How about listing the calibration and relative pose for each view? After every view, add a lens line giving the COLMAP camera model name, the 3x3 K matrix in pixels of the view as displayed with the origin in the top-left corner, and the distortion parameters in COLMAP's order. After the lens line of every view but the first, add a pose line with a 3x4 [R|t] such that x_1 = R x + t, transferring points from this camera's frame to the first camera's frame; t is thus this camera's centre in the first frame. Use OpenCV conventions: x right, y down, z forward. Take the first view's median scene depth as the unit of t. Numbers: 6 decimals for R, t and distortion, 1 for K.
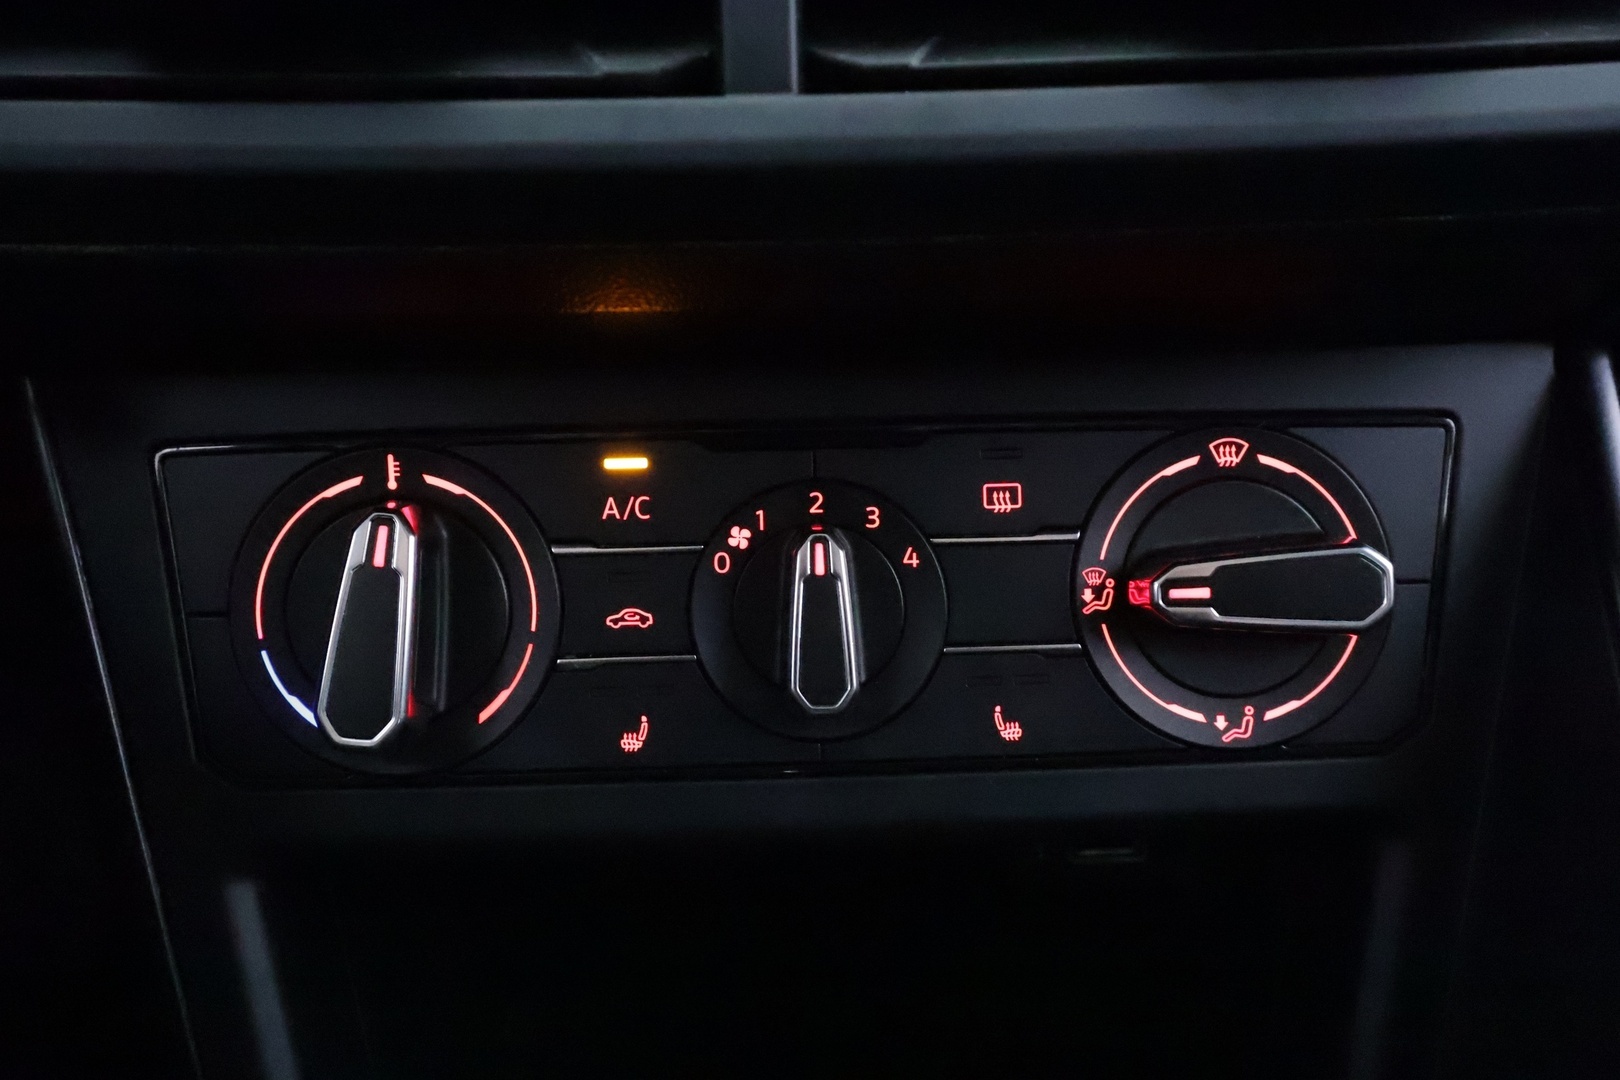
lens RADIAL K [[1275.2, 0, 813.3], [0, 1275.2, 542.3], [0, 0, 1]] dist [0.000017, 0.003149]
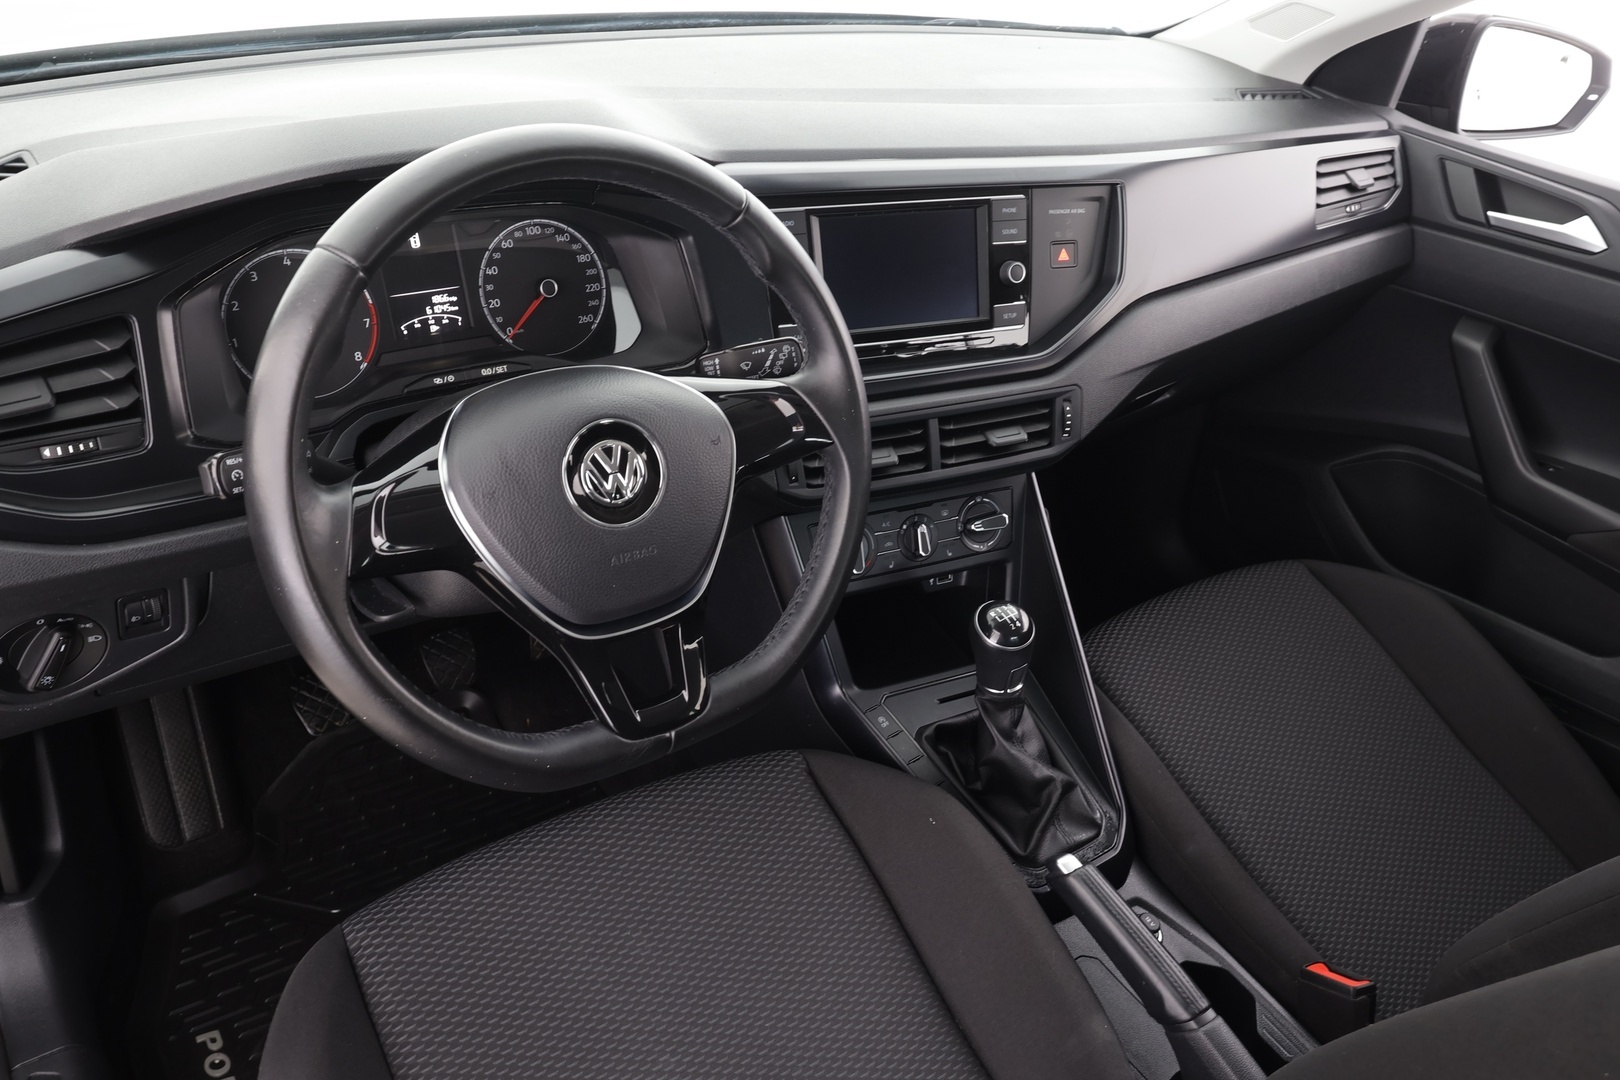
lens RADIAL K [[1275.2, 0, 813.4], [0, 1275.2, 545.5], [0, 0, 1]] dist [0.000017, 0.003149]
pose [[0.904731, -0.144482, 0.400733, -2.631307], [0.095112, 0.985490, 0.140579, -0.736100], [-0.415230, -0.089072, 0.905345, -3.825478]]
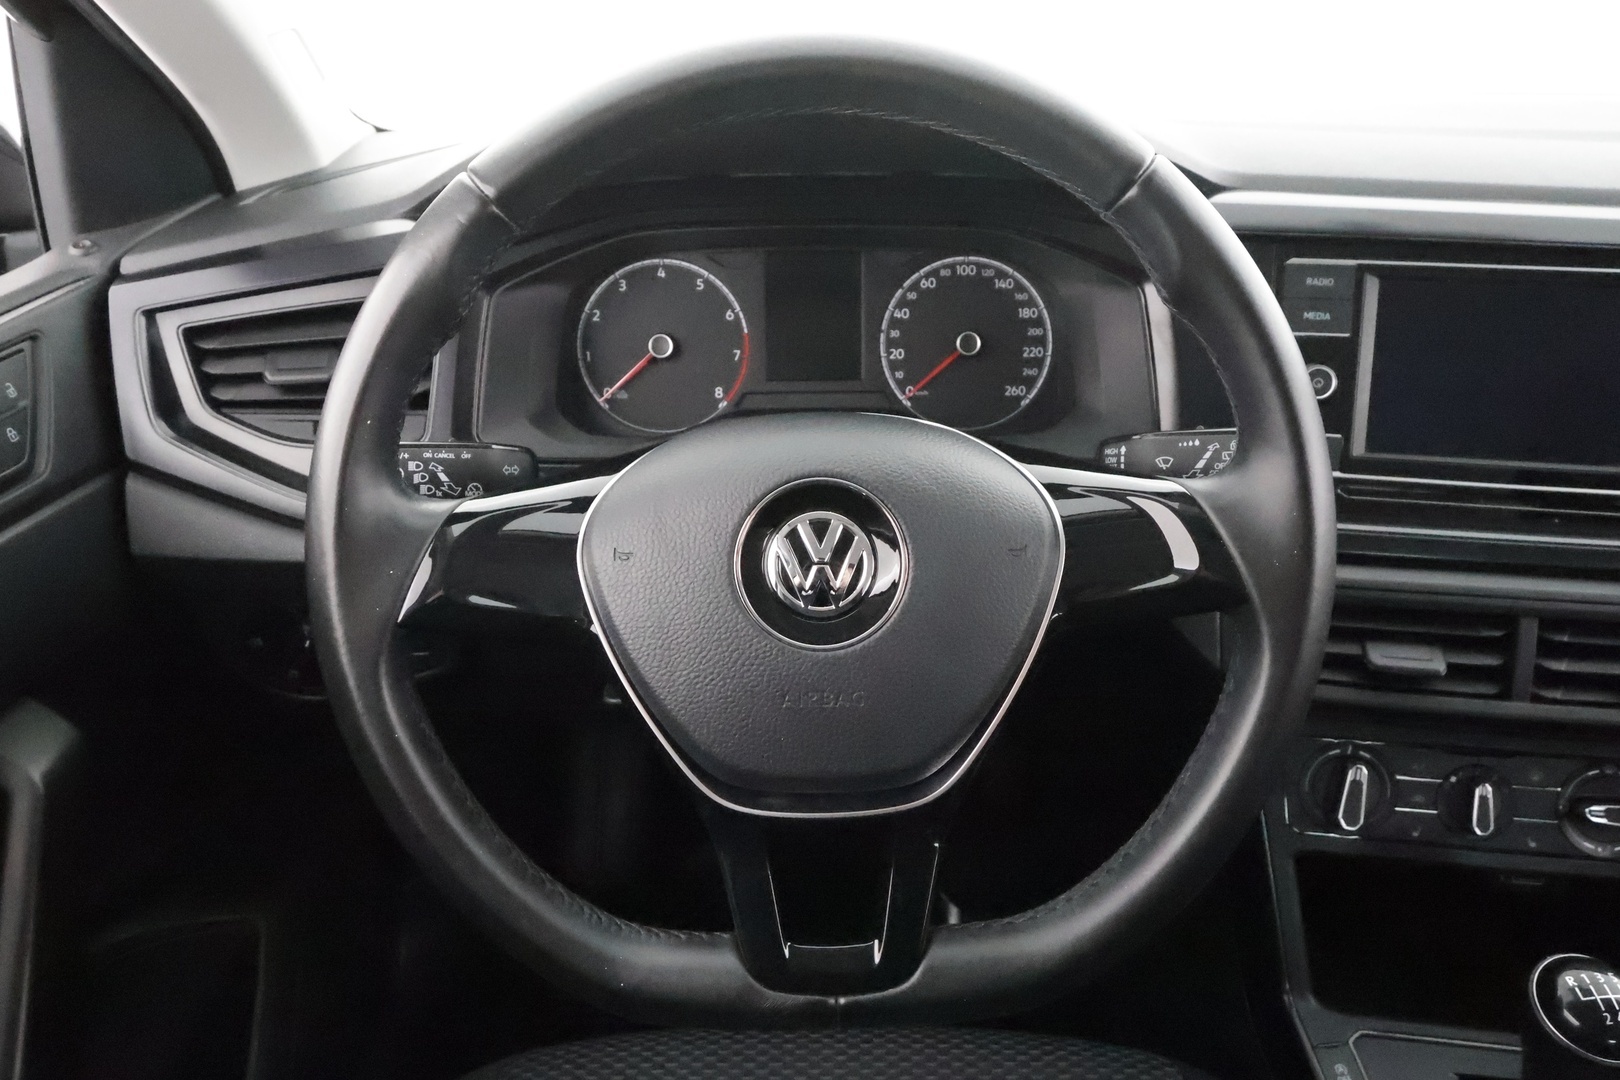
lens RADIAL K [[1111.3, 0, 803.9], [0, 1111.3, 545.0], [0, 0, 1]] dist [-0.015716, 0.010717]
pose [[0.983750, 0.086100, -0.157551, -1.375846], [-0.083681, 0.996251, 0.021935, -0.556168], [0.158849, -0.008395, 0.987267, -2.243574]]
